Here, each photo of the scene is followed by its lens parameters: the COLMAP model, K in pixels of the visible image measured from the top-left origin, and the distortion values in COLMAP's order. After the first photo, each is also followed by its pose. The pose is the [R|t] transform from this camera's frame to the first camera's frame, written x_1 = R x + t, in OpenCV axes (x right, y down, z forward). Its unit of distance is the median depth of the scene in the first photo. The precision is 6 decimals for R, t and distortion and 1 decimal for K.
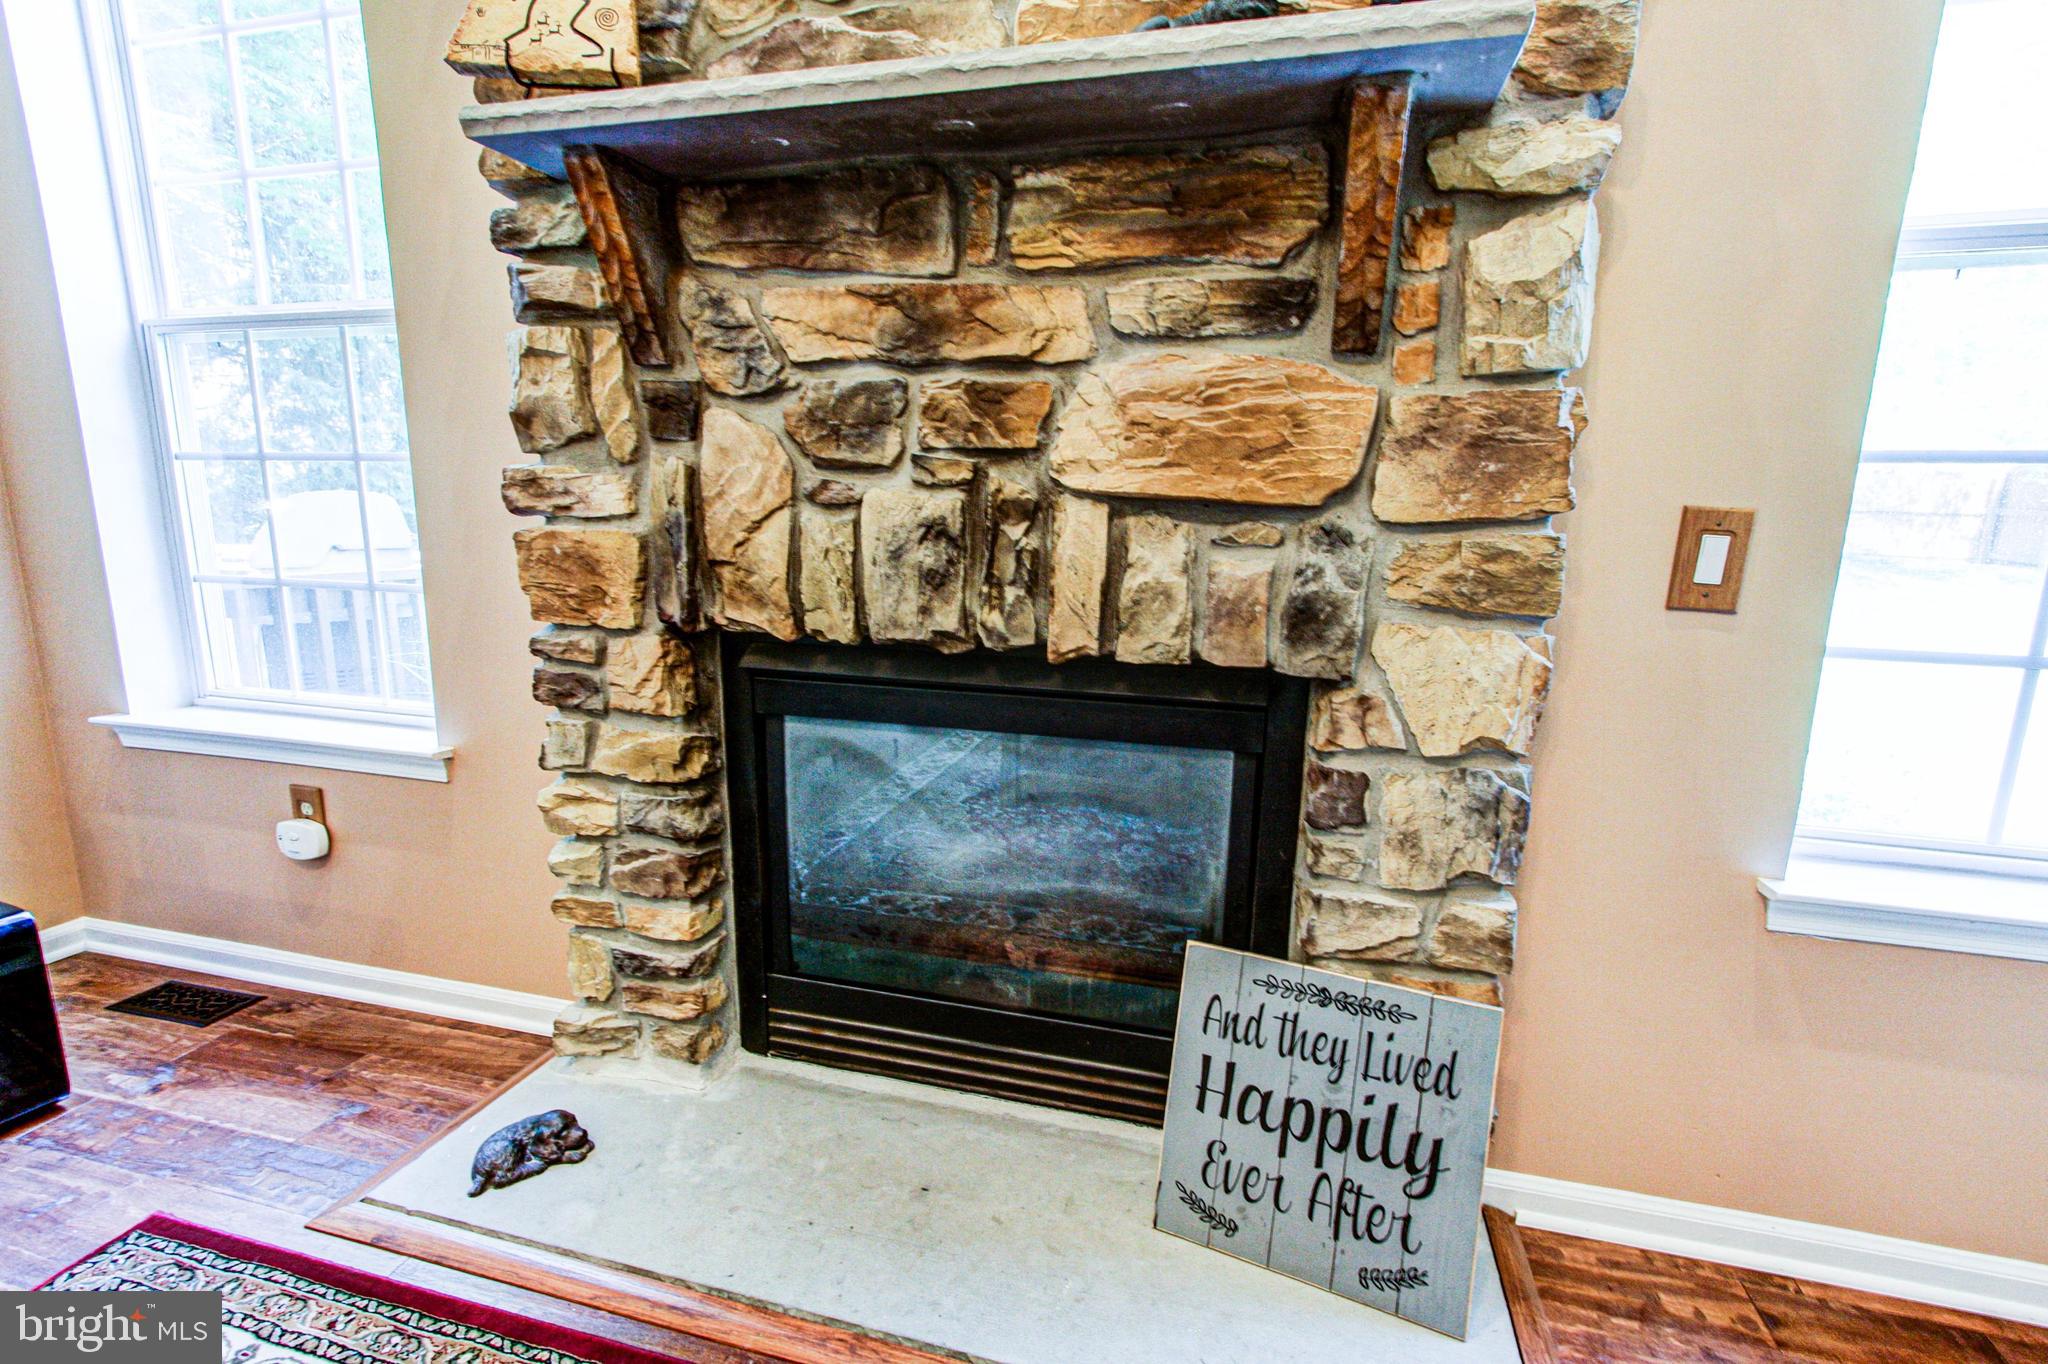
lens RADIAL K [[964.3, 0, 1030.1], [0, 964.3, 696.3], [0, 0, 1]] dist [-0.007692, 0.006826]
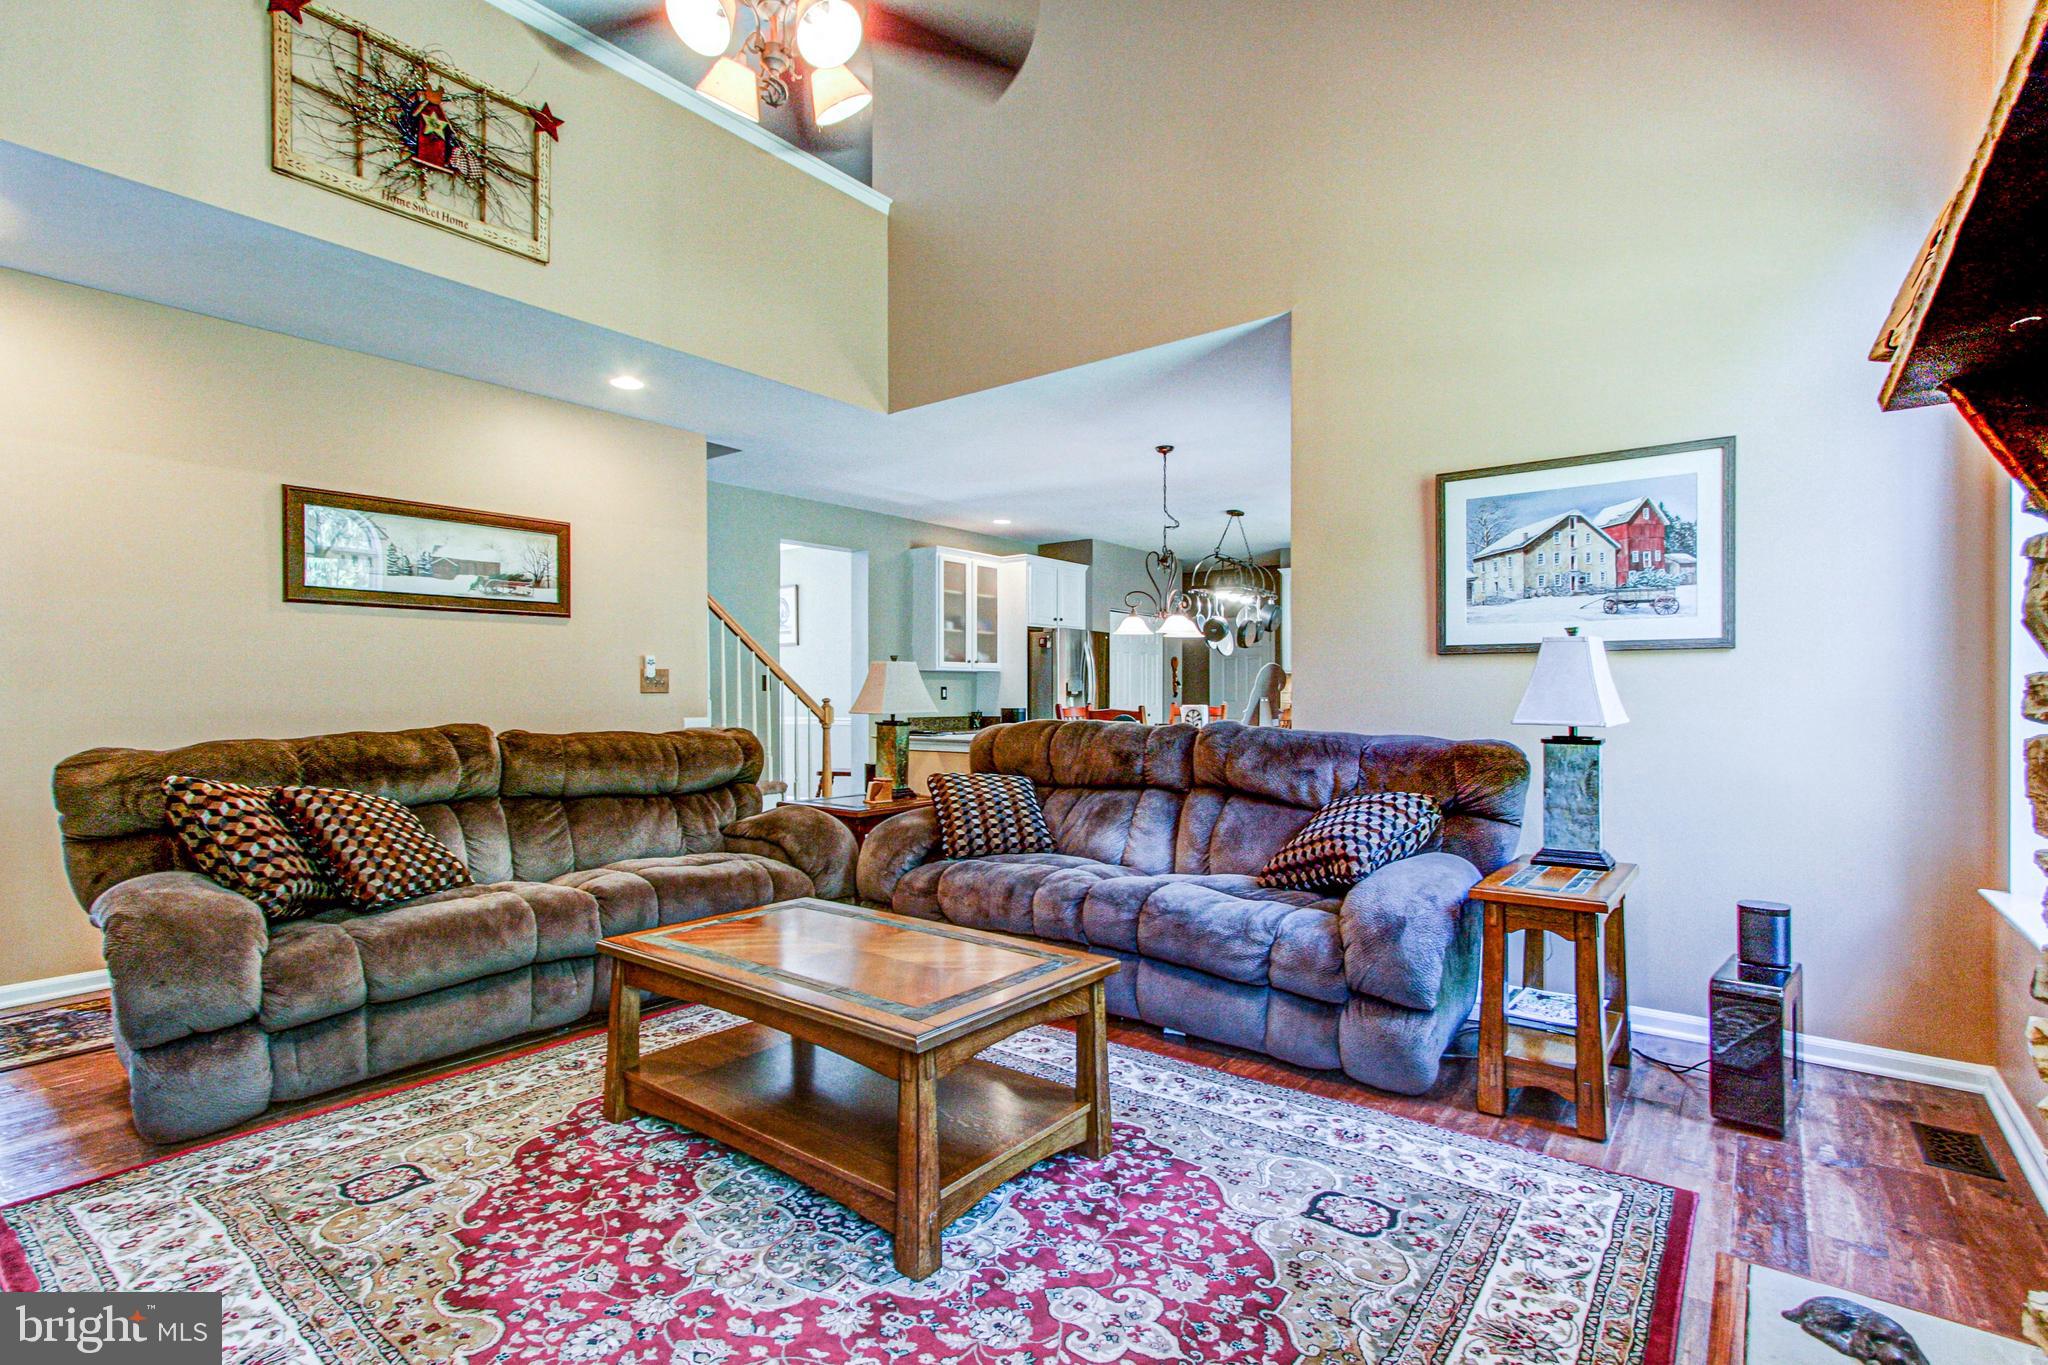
lens RADIAL K [[964.3, 0, 1030.1], [0, 964.3, 696.8], [0, 0, 1]] dist [-0.007692, 0.006826]
pose [[-0.376175, -0.011290, -0.926480, 0.817881], [-0.183857, 0.980951, 0.062697, -0.100415], [0.908124, 0.193925, -0.371085, 0.484926]]
